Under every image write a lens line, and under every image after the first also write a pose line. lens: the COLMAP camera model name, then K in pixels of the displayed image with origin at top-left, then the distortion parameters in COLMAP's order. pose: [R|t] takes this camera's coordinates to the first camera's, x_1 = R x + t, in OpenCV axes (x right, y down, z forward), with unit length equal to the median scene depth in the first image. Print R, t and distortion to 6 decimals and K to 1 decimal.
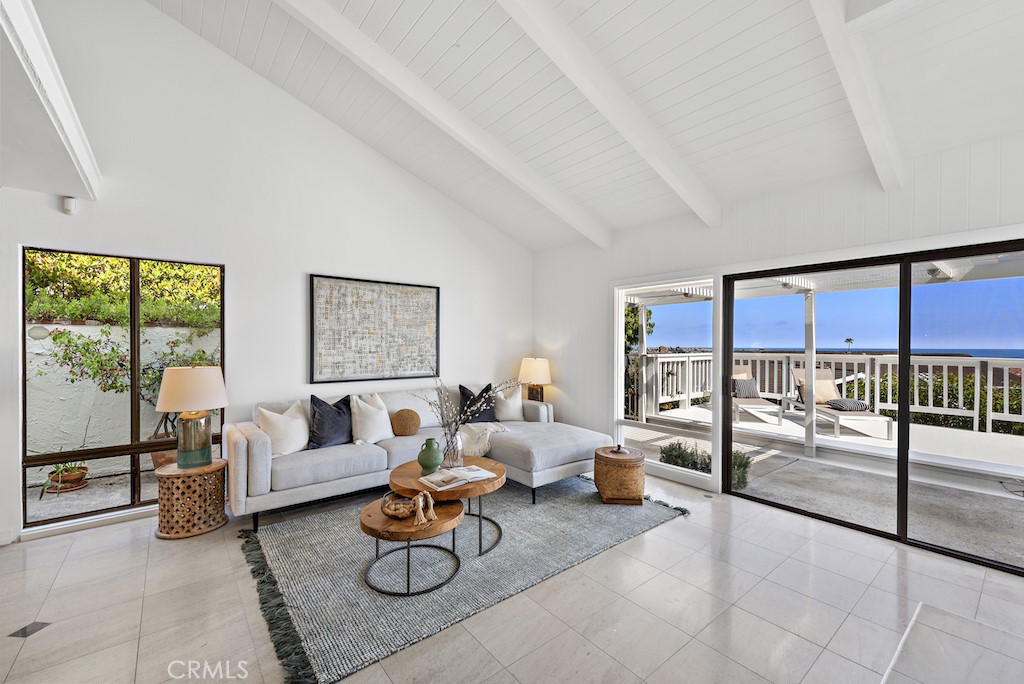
lens RADIAL K [[420.1, 0, 514.1], [0, 420.1, 345.8], [0, 0, 1]] dist [0.010687, -0.000774]
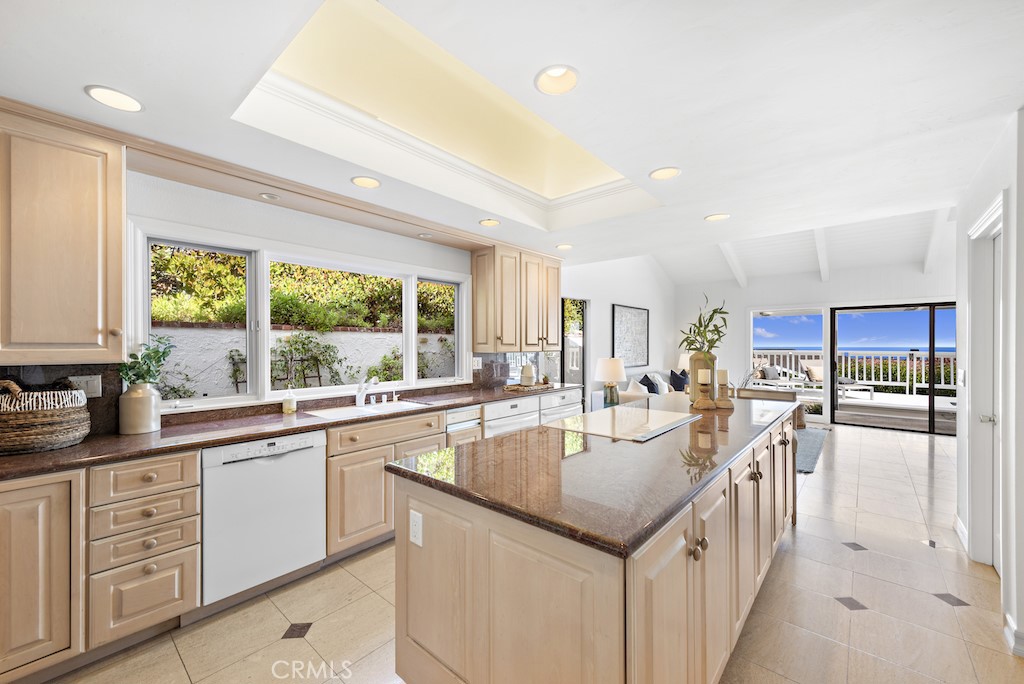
lens RADIAL K [[402.0, 0, 509.2], [0, 402.0, 343.3], [0, 0, 1]] dist [-0.000416, 0.000390]
pose [[0.983485, -0.003870, 0.180946, -0.800439], [0.003739, 0.999992, 0.001061, -0.013984], [-0.180949, -0.000367, 0.983492, -0.309630]]
